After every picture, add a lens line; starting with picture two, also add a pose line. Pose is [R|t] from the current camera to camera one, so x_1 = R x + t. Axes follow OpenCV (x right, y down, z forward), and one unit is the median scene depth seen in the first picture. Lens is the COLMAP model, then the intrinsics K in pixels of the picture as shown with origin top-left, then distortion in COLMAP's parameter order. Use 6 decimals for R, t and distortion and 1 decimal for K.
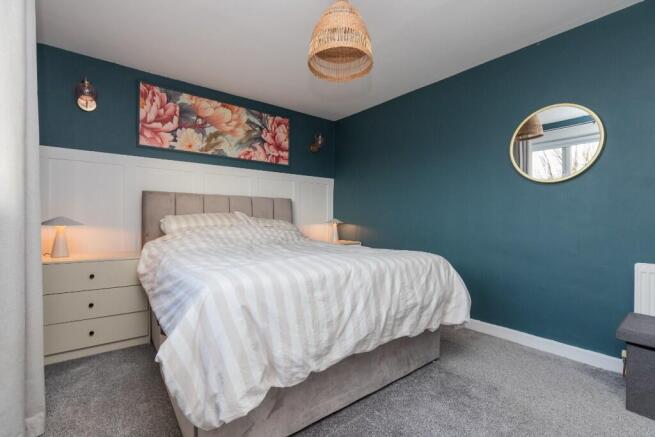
lens RADIAL K [[291.9, 0, 327.7], [0, 291.9, 217.6], [0, 0, 1]] dist [0.007225, -0.002369]
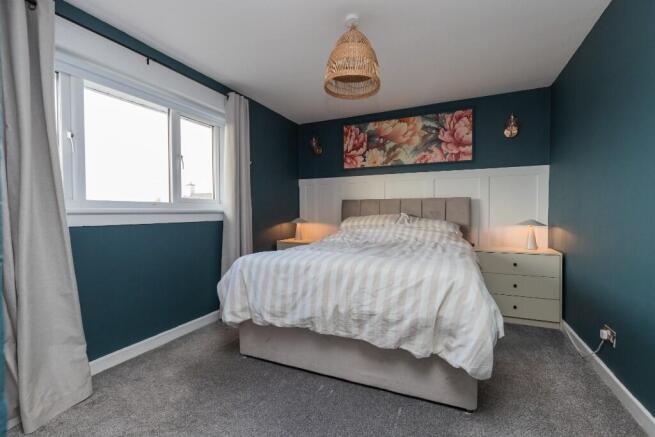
lens RADIAL K [[291.9, 0, 325.8], [0, 291.9, 219.1], [0, 0, 1]] dist [0.007225, -0.002369]
pose [[0.464980, 0.010194, -0.885263, 0.535433], [0.009373, 0.999821, 0.016436, -0.017641], [0.885272, -0.015940, 0.464801, 0.200050]]
